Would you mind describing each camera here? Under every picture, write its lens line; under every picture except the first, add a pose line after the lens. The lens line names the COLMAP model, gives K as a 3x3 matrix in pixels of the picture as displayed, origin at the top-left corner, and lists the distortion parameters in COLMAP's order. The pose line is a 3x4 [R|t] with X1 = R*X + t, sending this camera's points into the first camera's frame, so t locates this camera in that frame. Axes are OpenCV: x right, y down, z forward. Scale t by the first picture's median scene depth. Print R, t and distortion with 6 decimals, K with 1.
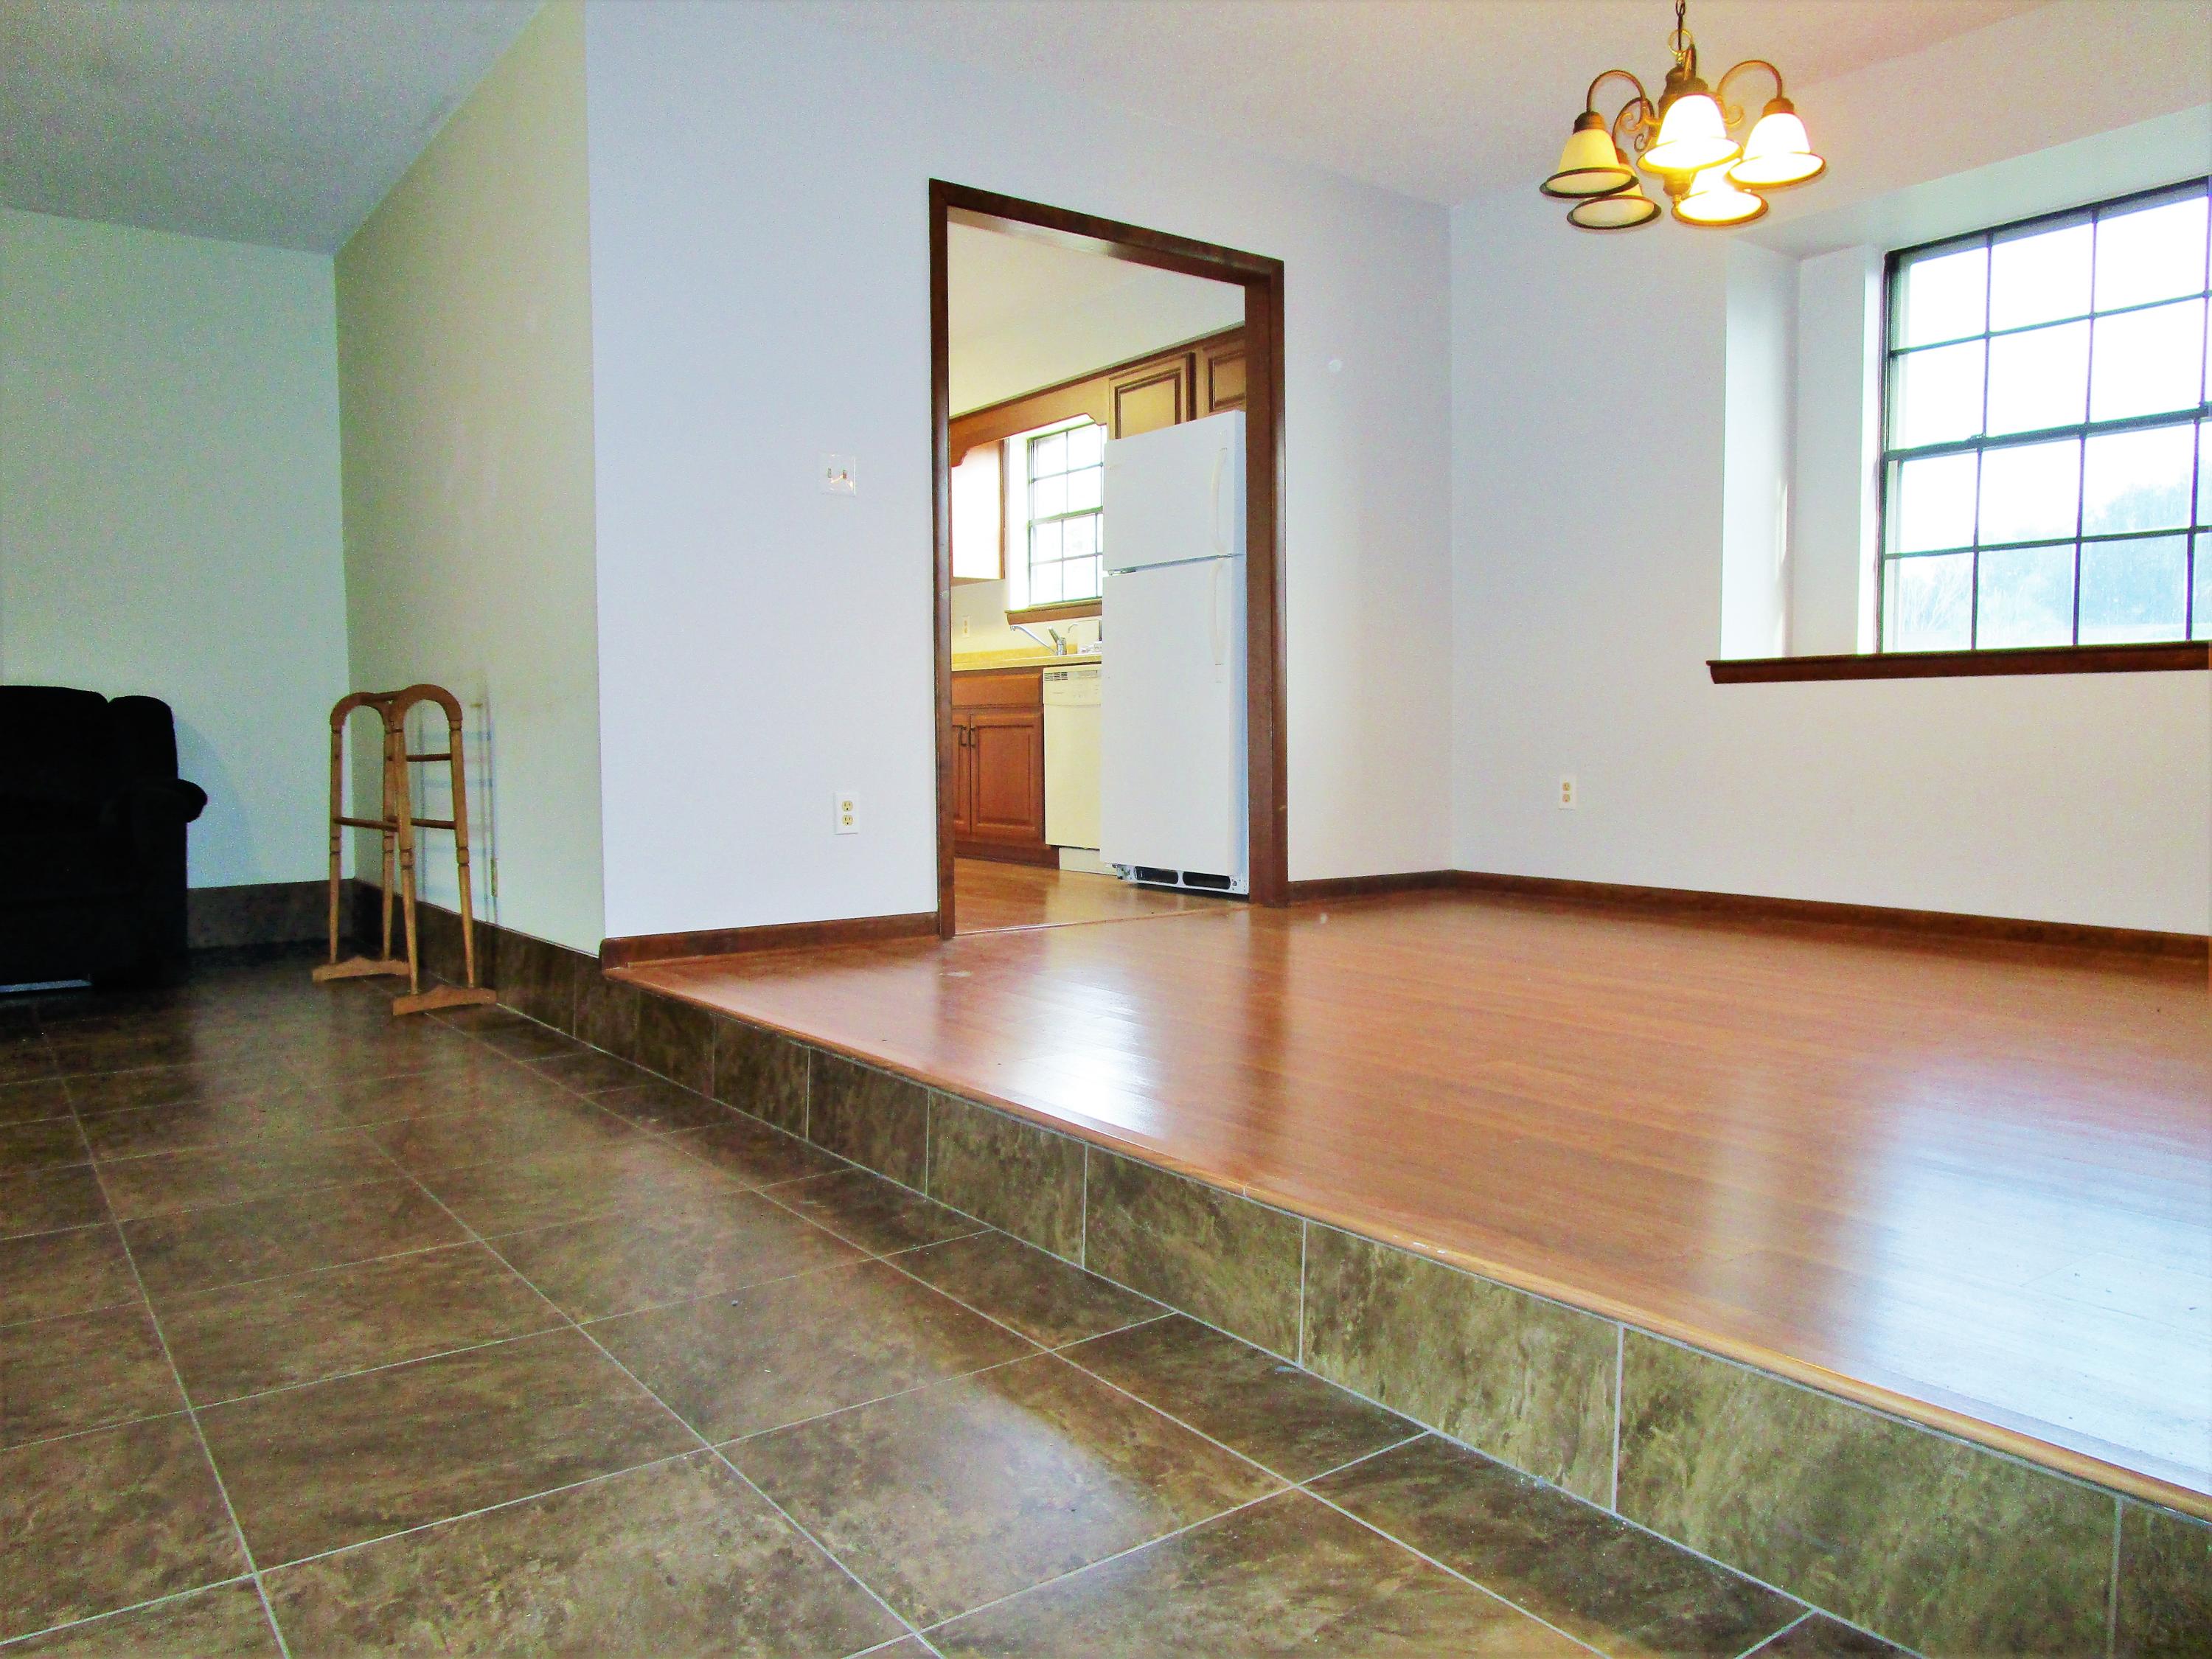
lens RADIAL K [[1603.6, 0, 1104.7], [0, 1603.6, 821.6], [0, 0, 1]] dist [-0.014479, 0.005072]
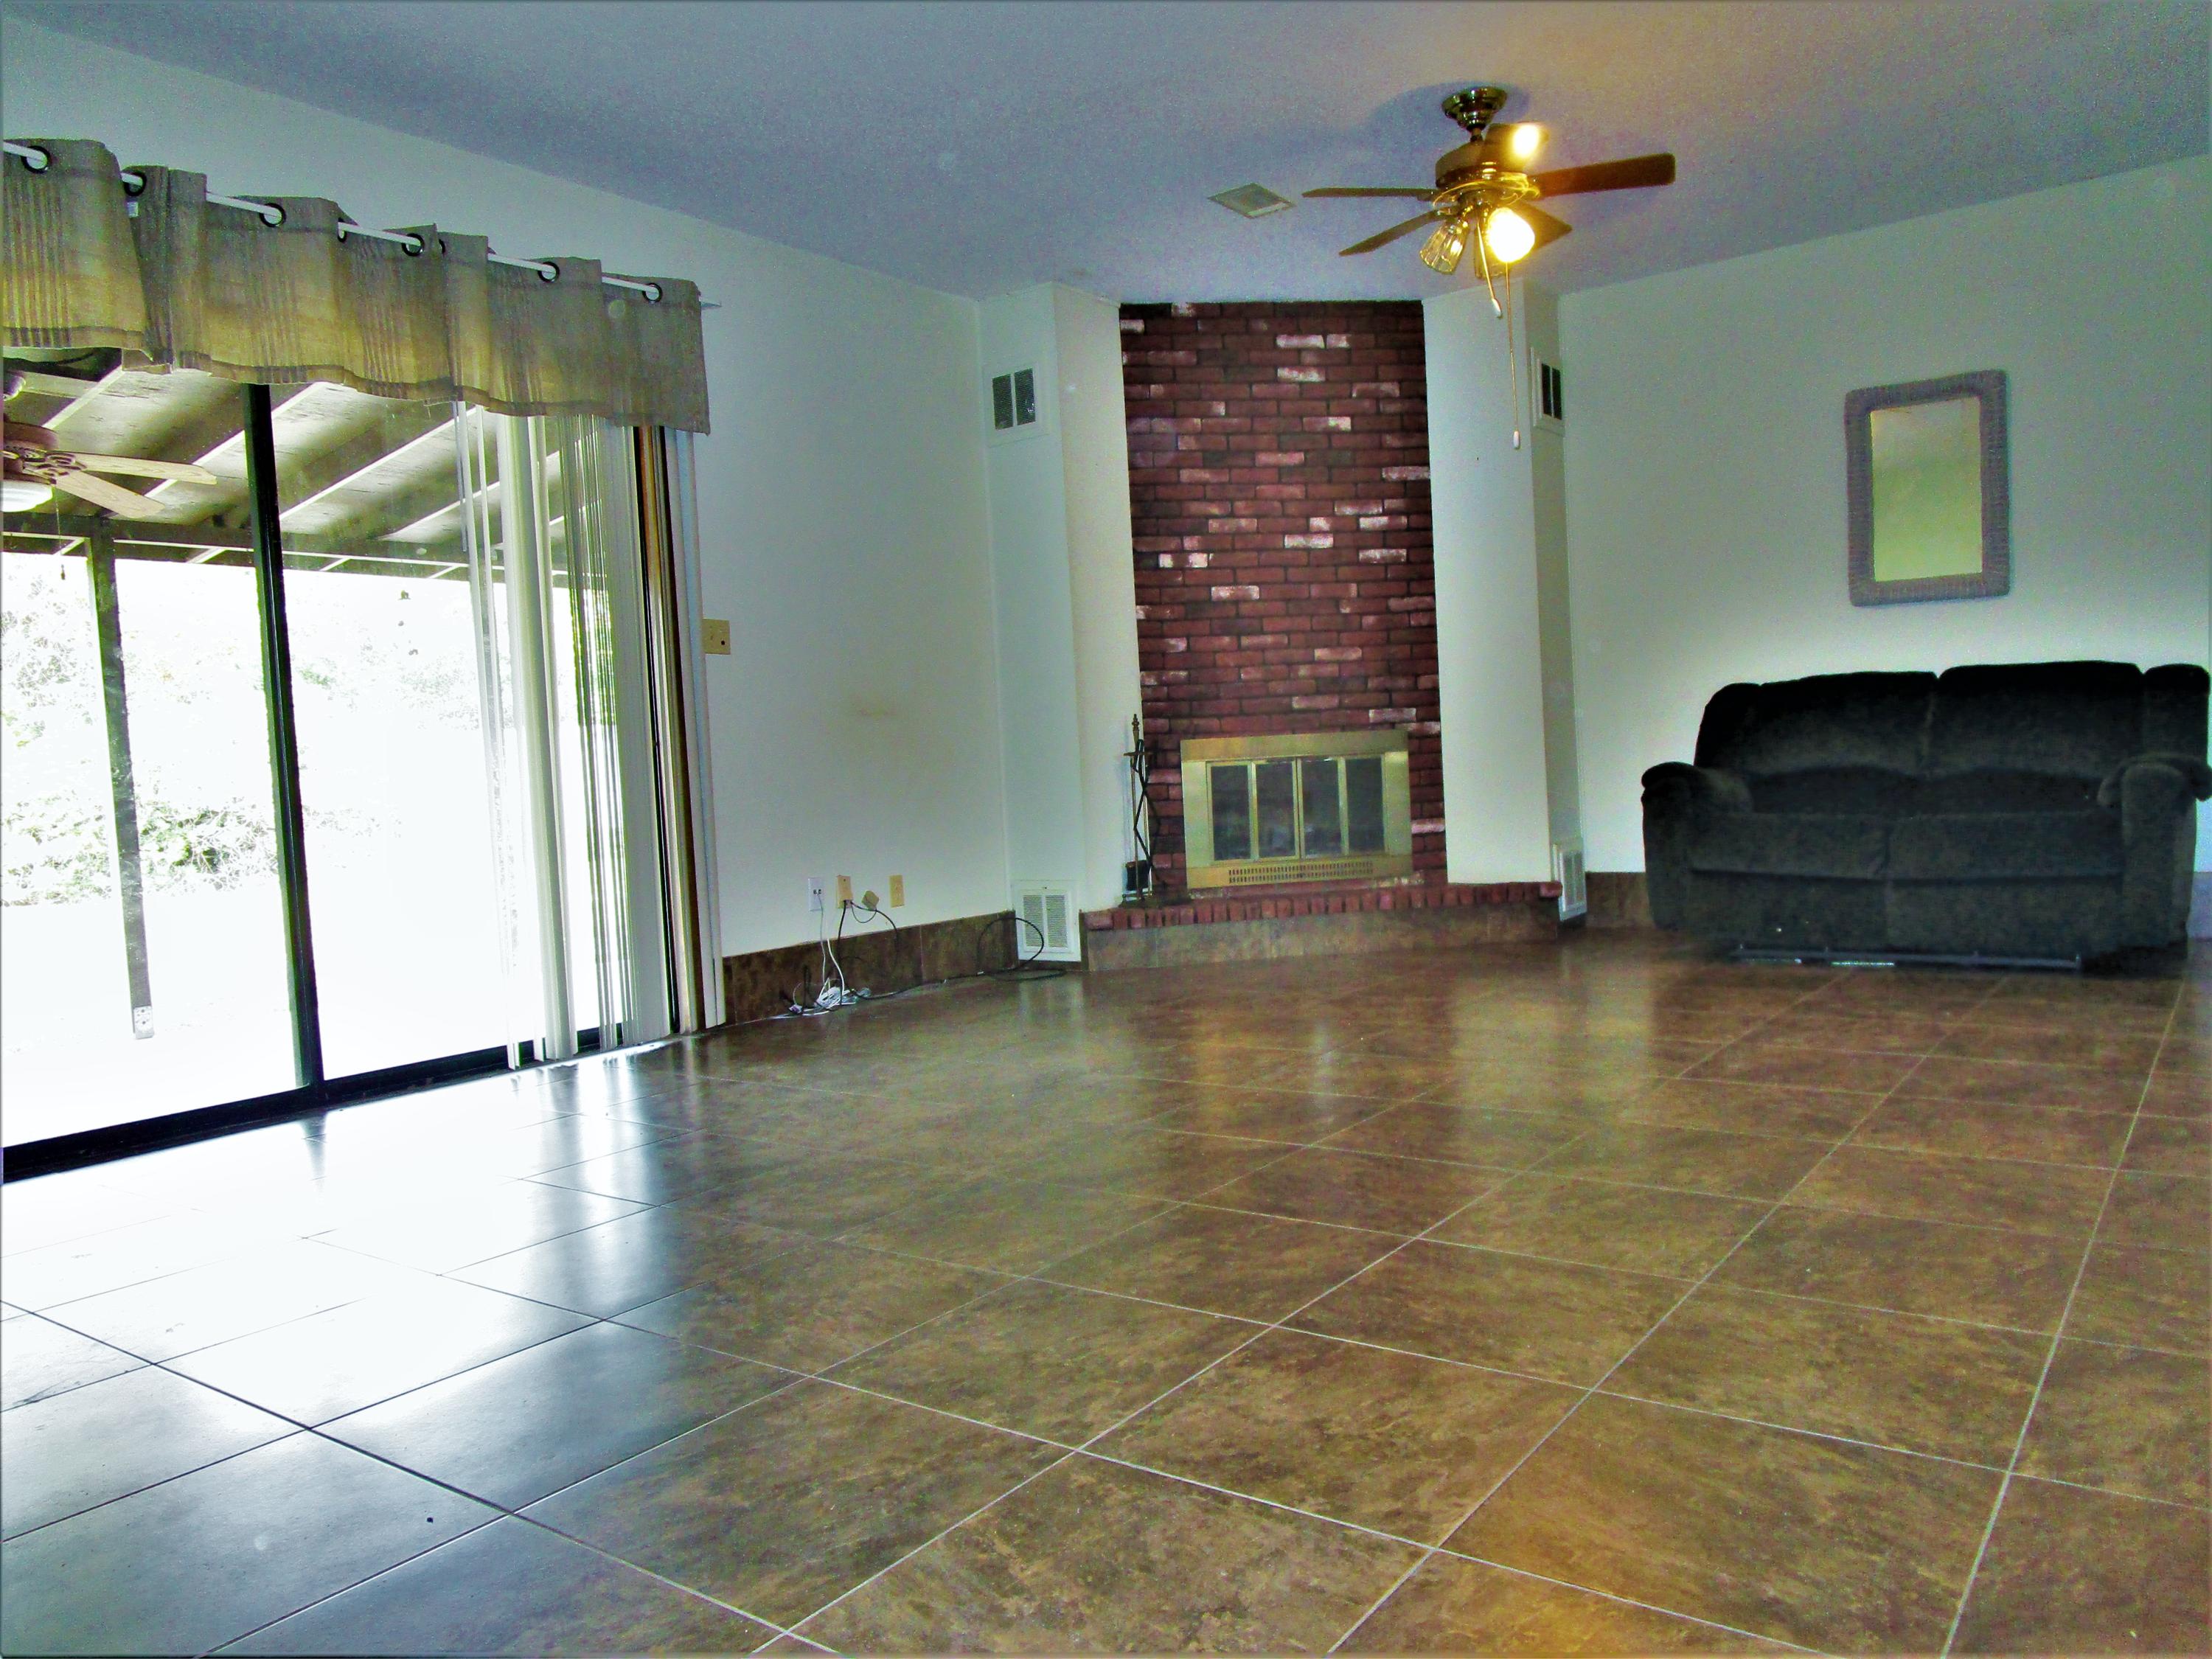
lens RADIAL K [[1603.6, 0, 1101.5], [0, 1603.6, 813.7], [0, 0, 1]] dist [-0.014479, 0.005072]
pose [[0.290771, 0.026842, -0.956416, 0.143642], [-0.003315, 0.999629, 0.027047, -0.017474], [0.956787, -0.004694, 0.290752, 0.163046]]
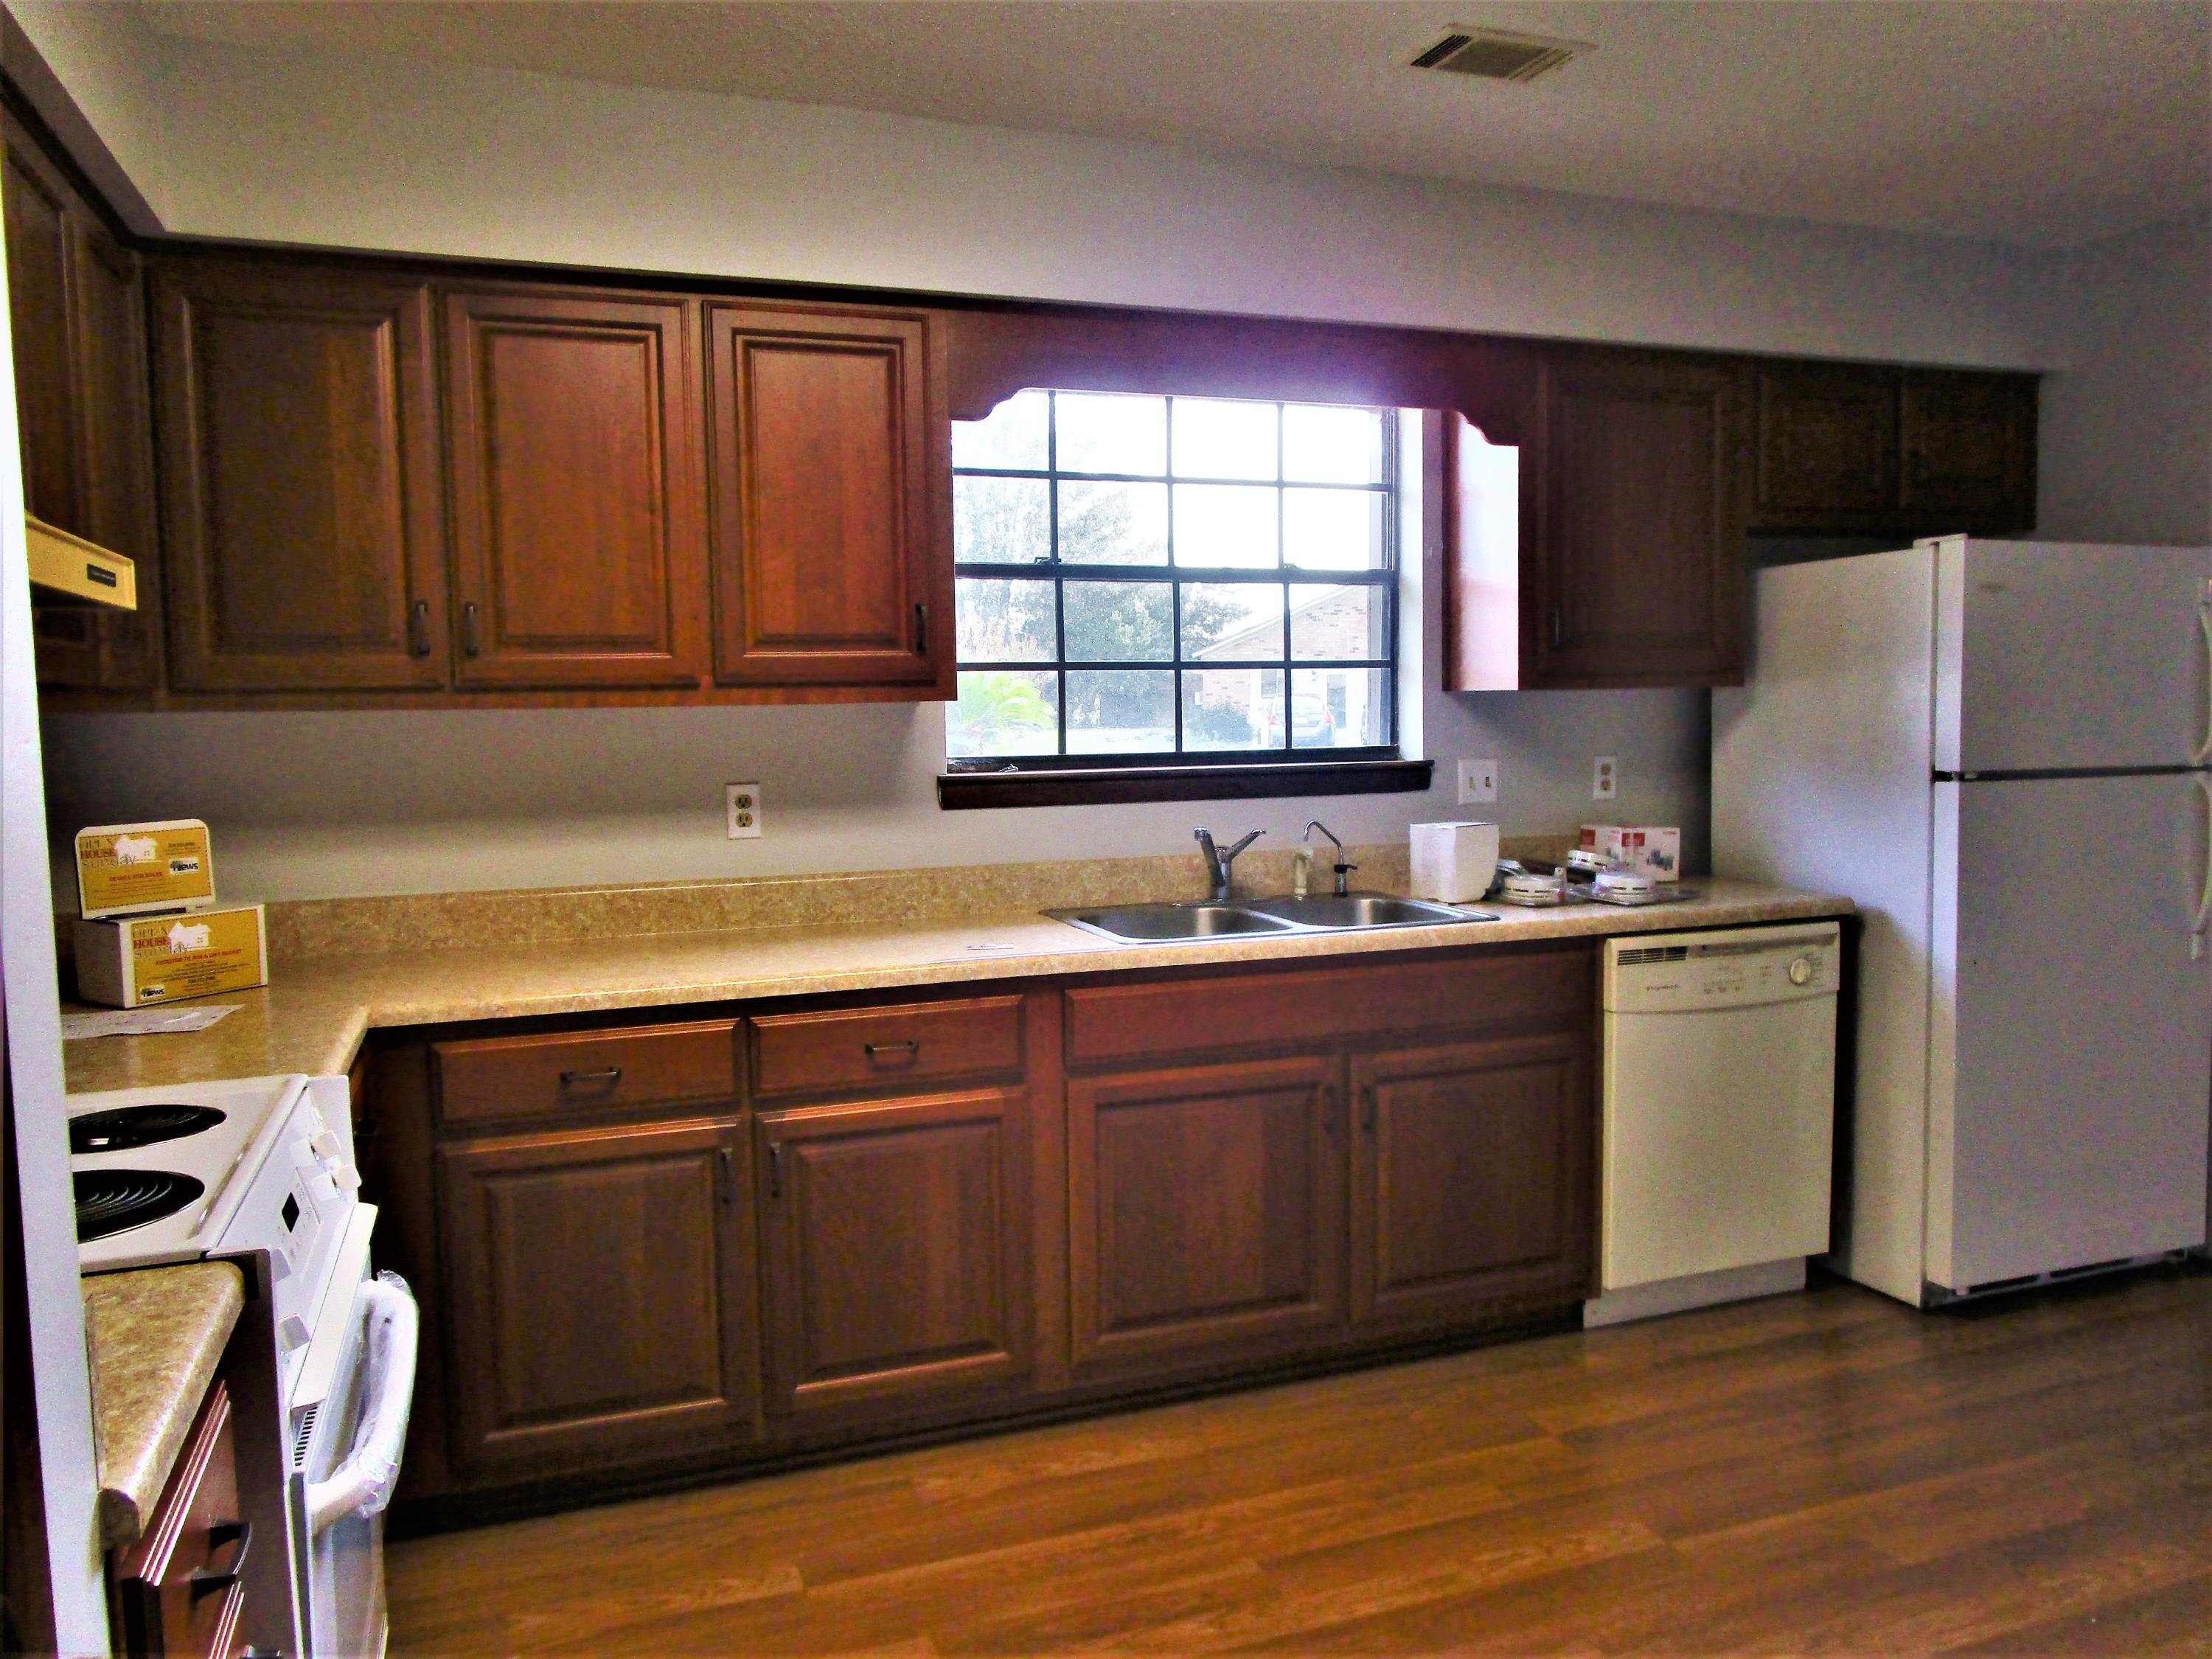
lens RADIAL K [[1603.6, 0, 1106.6], [0, 1603.6, 822.0], [0, 0, 1]] dist [-0.014479, 0.005072]
pose [[0.277442, -0.070752, 0.958134, -0.840012], [0.061112, 0.996565, 0.055894, -0.259307], [-0.958797, 0.043046, 0.280813, 1.555721]]
